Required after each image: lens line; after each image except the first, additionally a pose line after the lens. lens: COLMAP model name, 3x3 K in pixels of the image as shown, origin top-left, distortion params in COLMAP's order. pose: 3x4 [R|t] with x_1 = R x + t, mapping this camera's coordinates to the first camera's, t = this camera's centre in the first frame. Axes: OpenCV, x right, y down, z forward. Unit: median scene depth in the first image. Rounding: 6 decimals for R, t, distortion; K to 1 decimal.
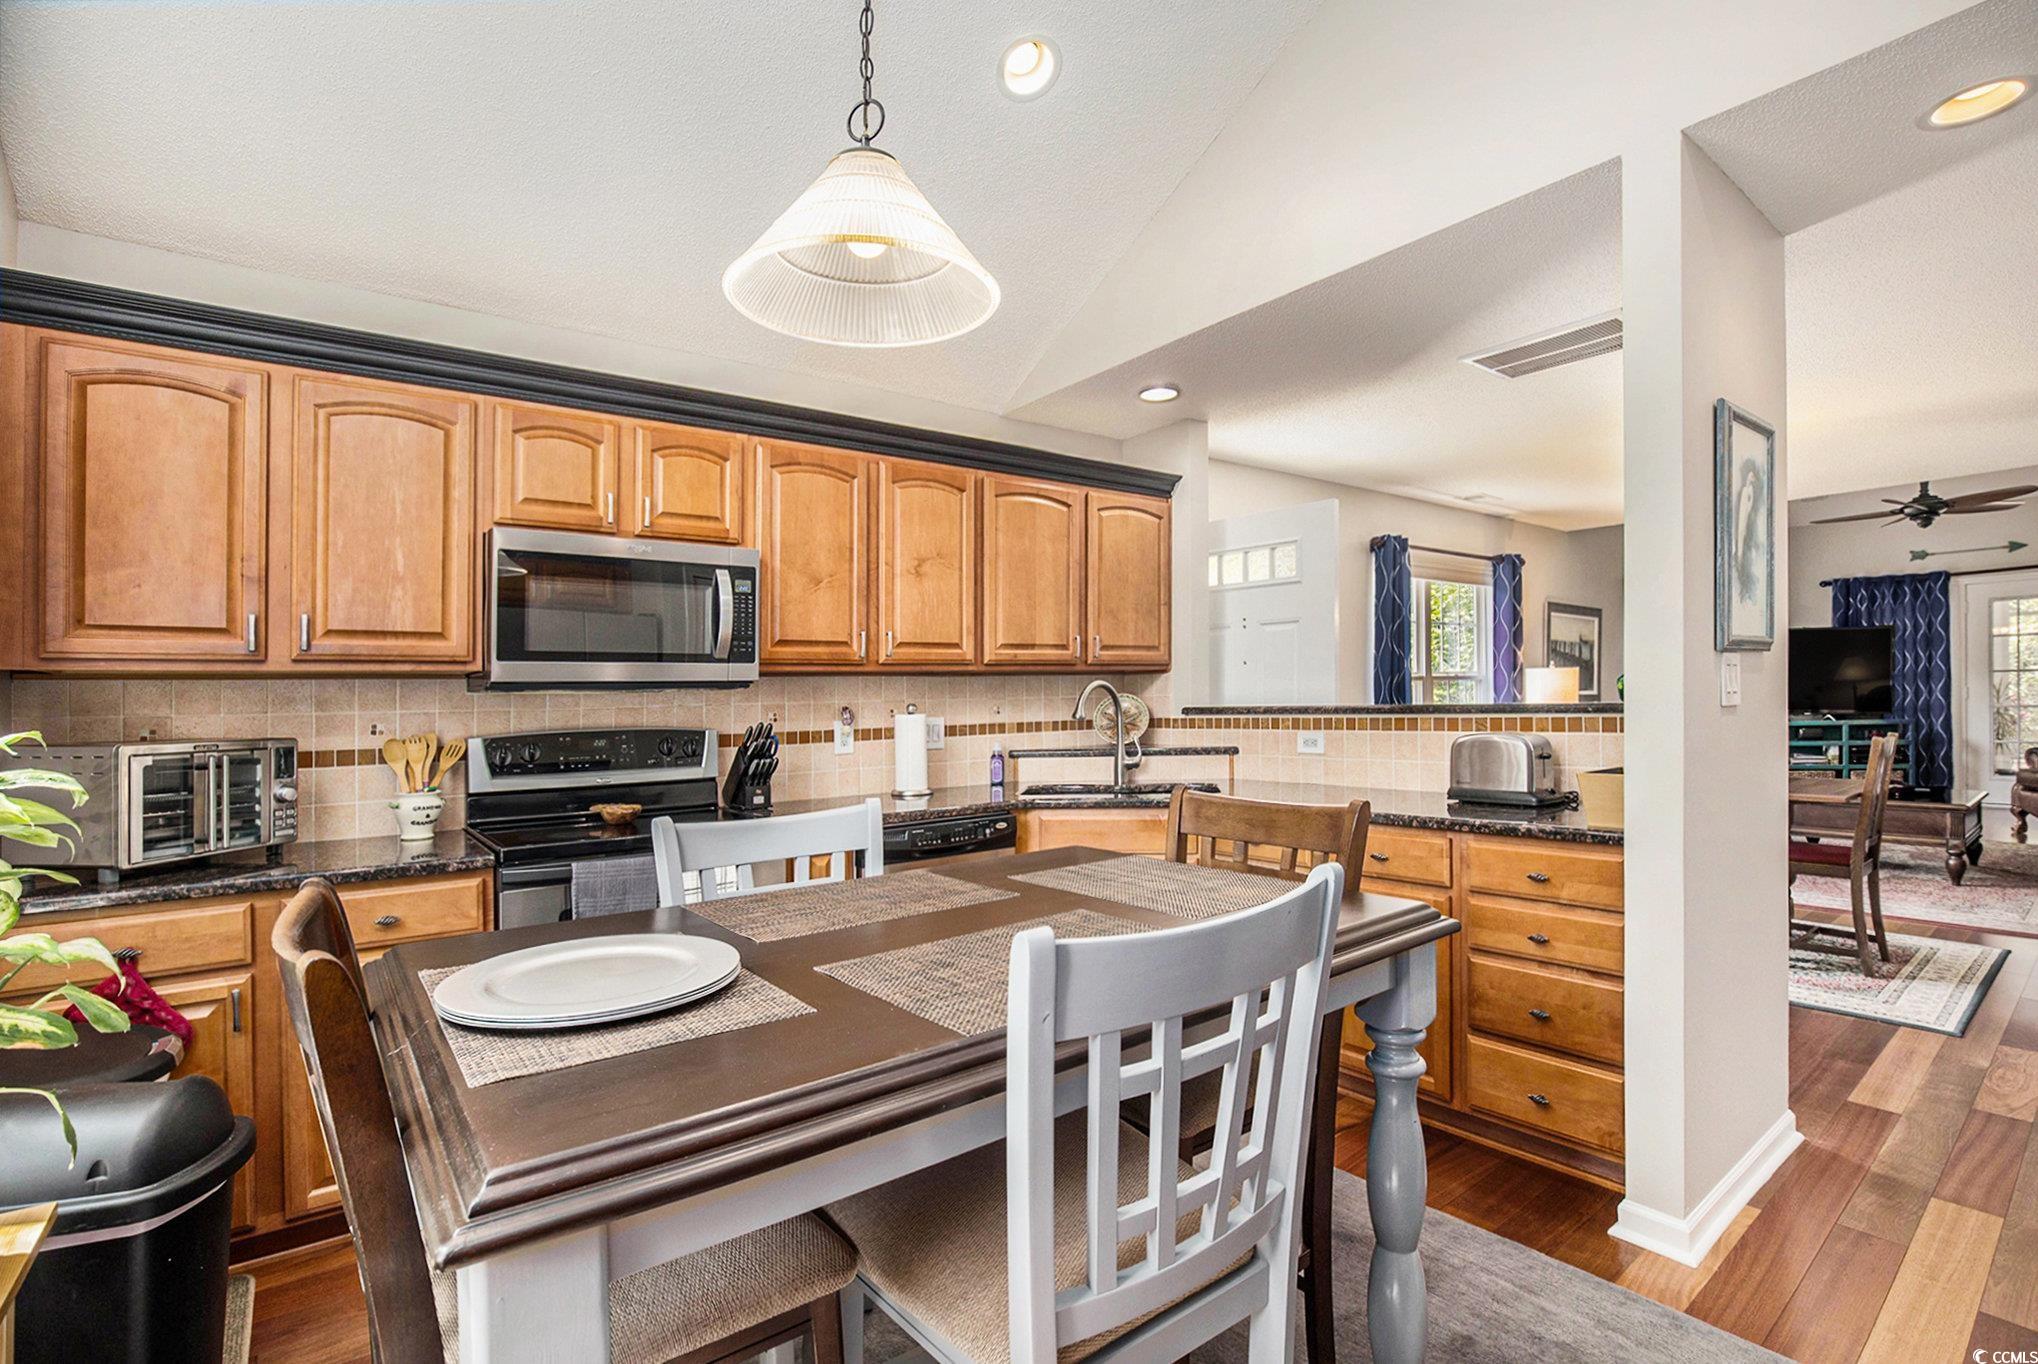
lens RADIAL K [[1083.0, 0, 1019.0], [0, 1083.0, 682.0], [0, 0, 1]] dist [-0.000706, -0.000306]
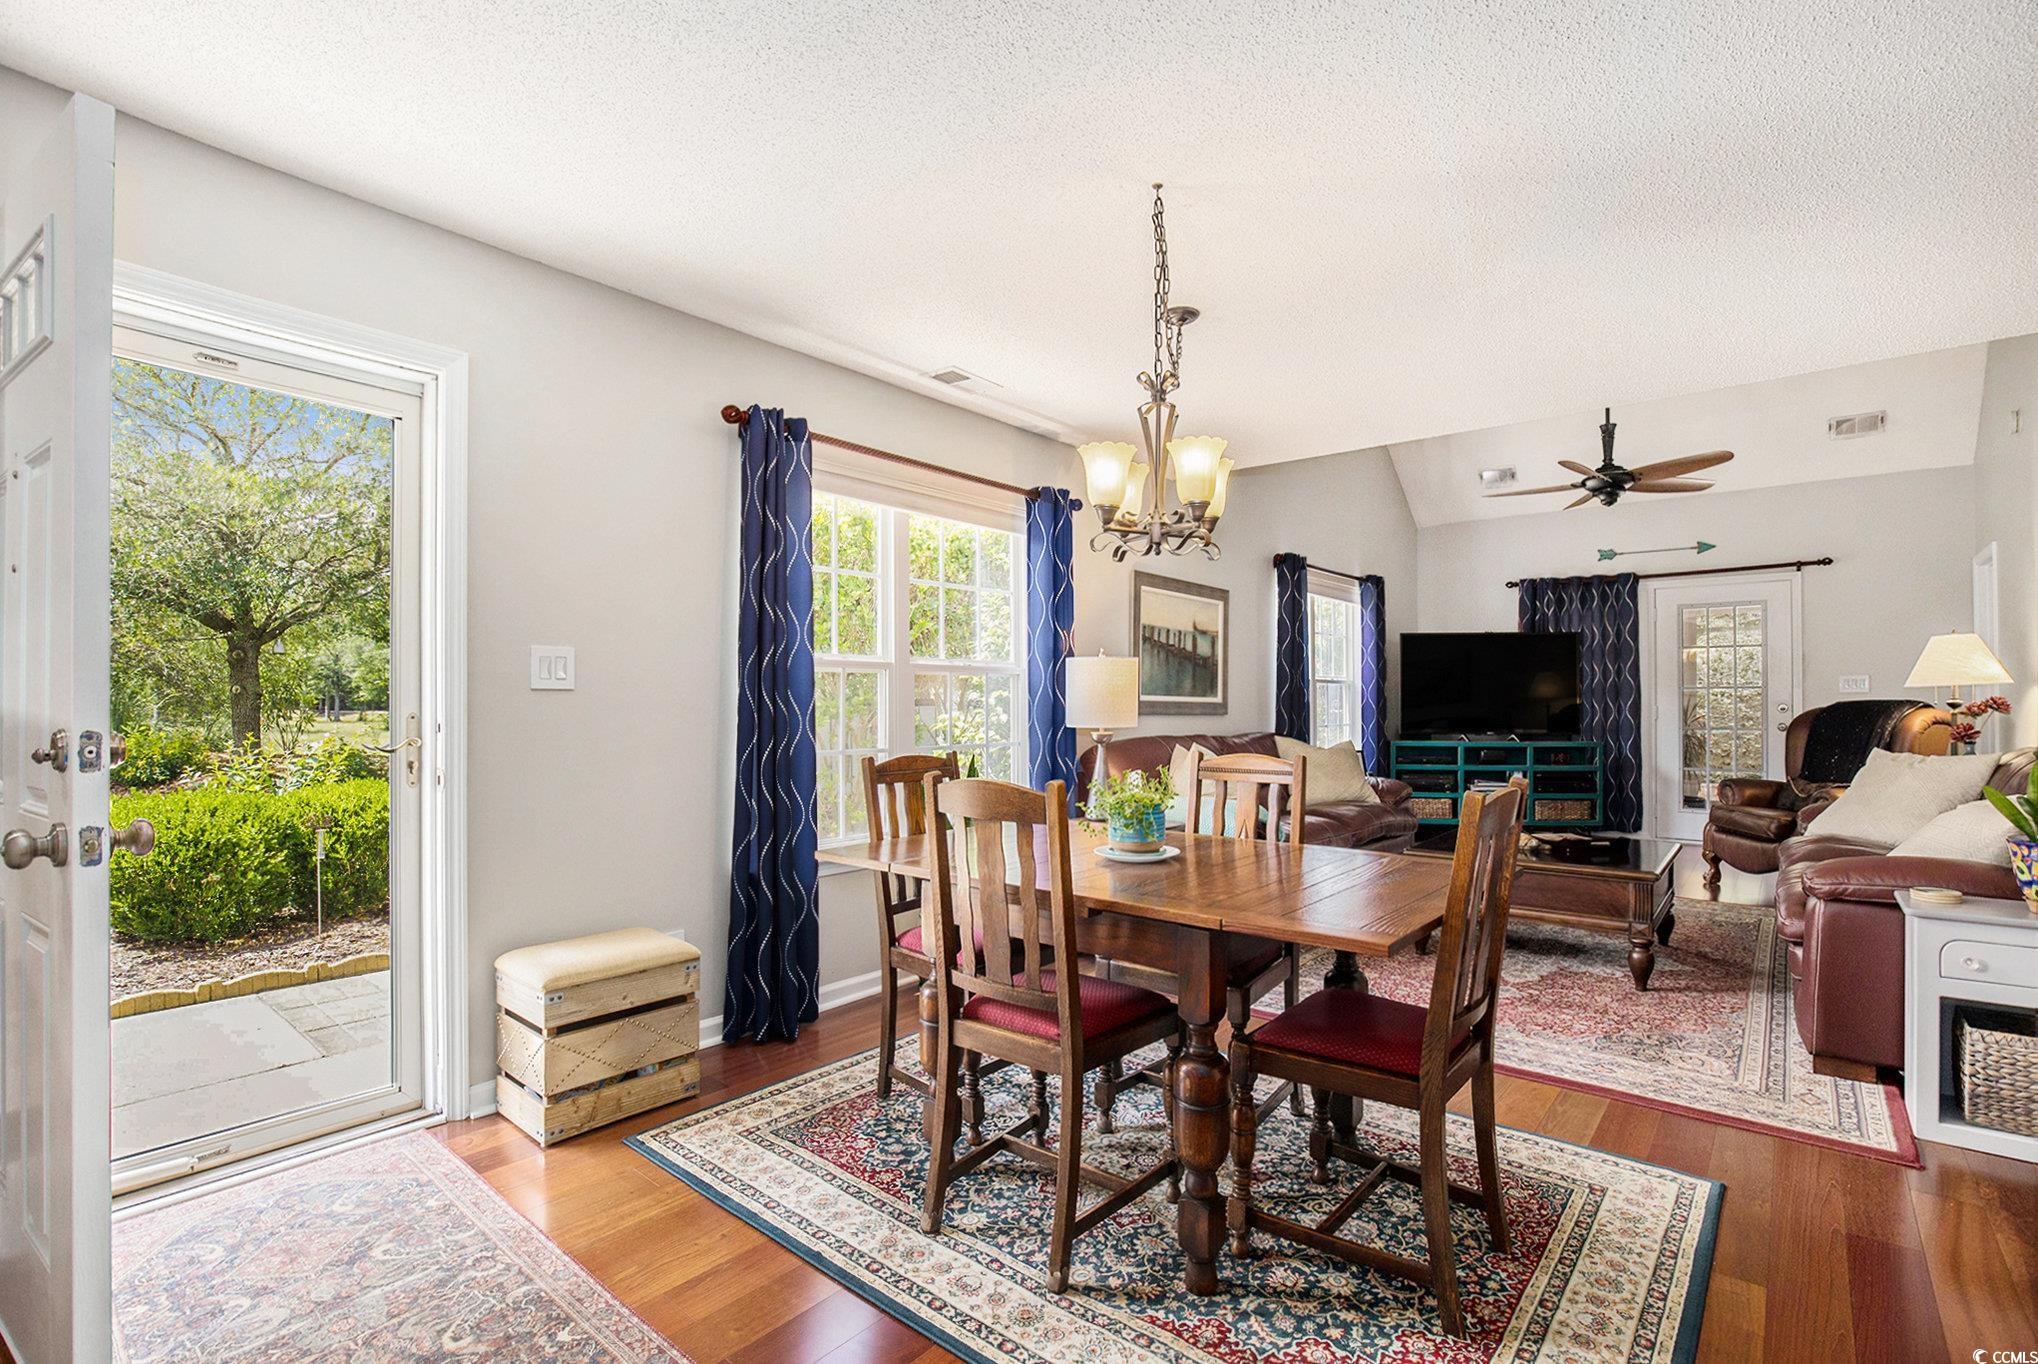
lens RADIAL K [[927.4, 0, 1026.4], [0, 927.4, 660.4], [0, 0, 1]] dist [-0.049196, 0.011921]
pose [[0.993104, 0.028992, 0.113594, 0.329326], [-0.024689, 0.998930, -0.039106, 0.010888], [-0.114606, 0.036032, 0.992757, 0.378031]]
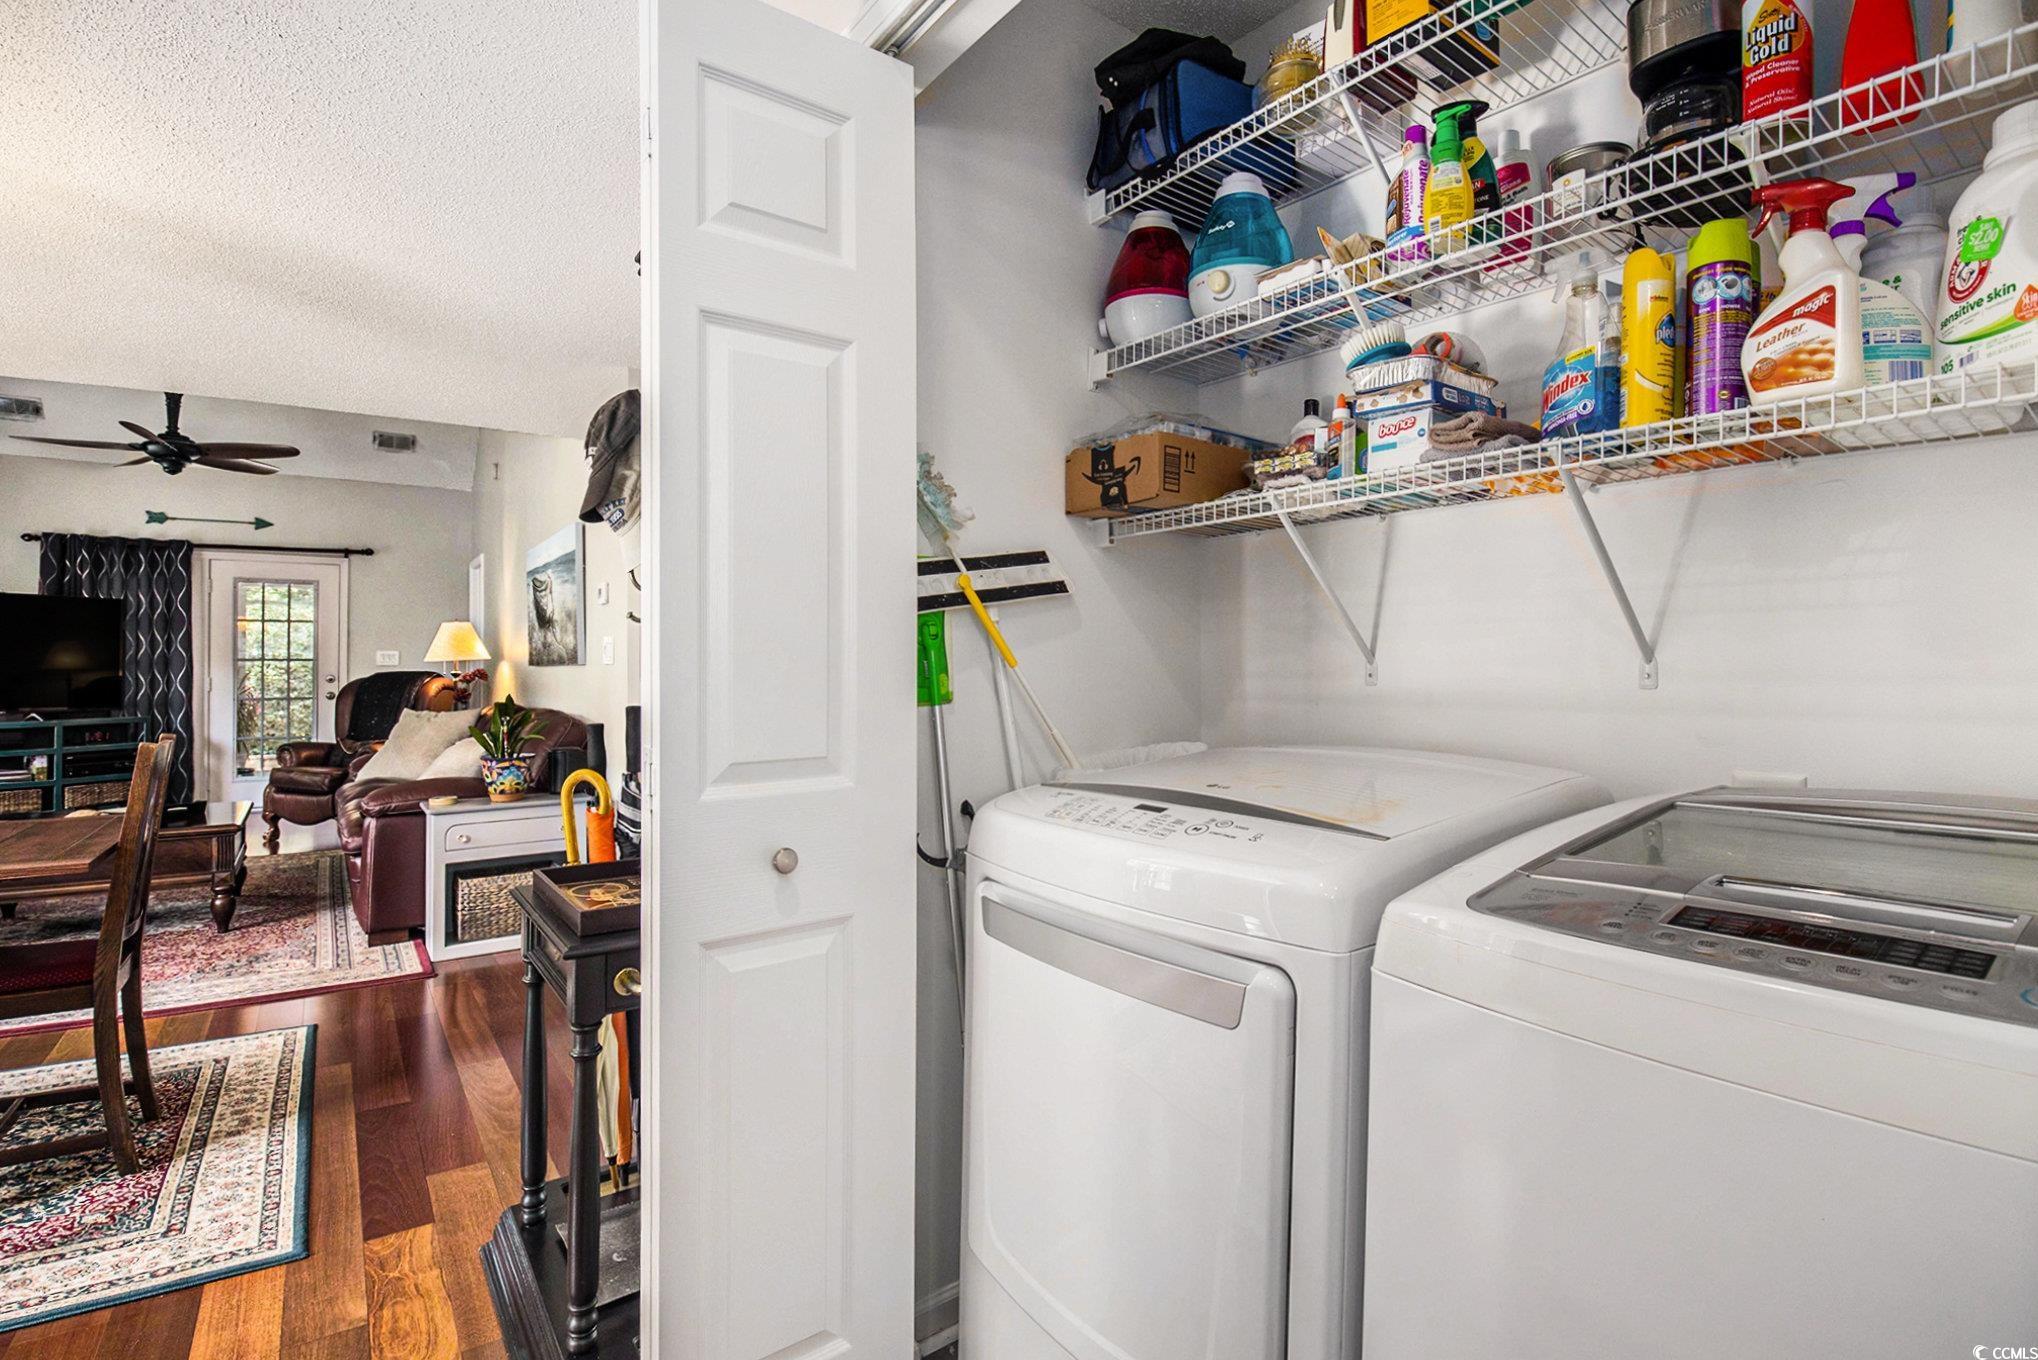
lens RADIAL K [[1030.8, 0, 1019.0], [0, 1030.8, 680.0], [0, 0, 1]] dist [-0.047296, 0.025285]
pose [[0.148501, 0.009221, 0.988869, 0.197943], [-0.003967, 0.999954, -0.008728, 0.012595], [-0.988904, -0.002627, 0.148531, 0.274738]]
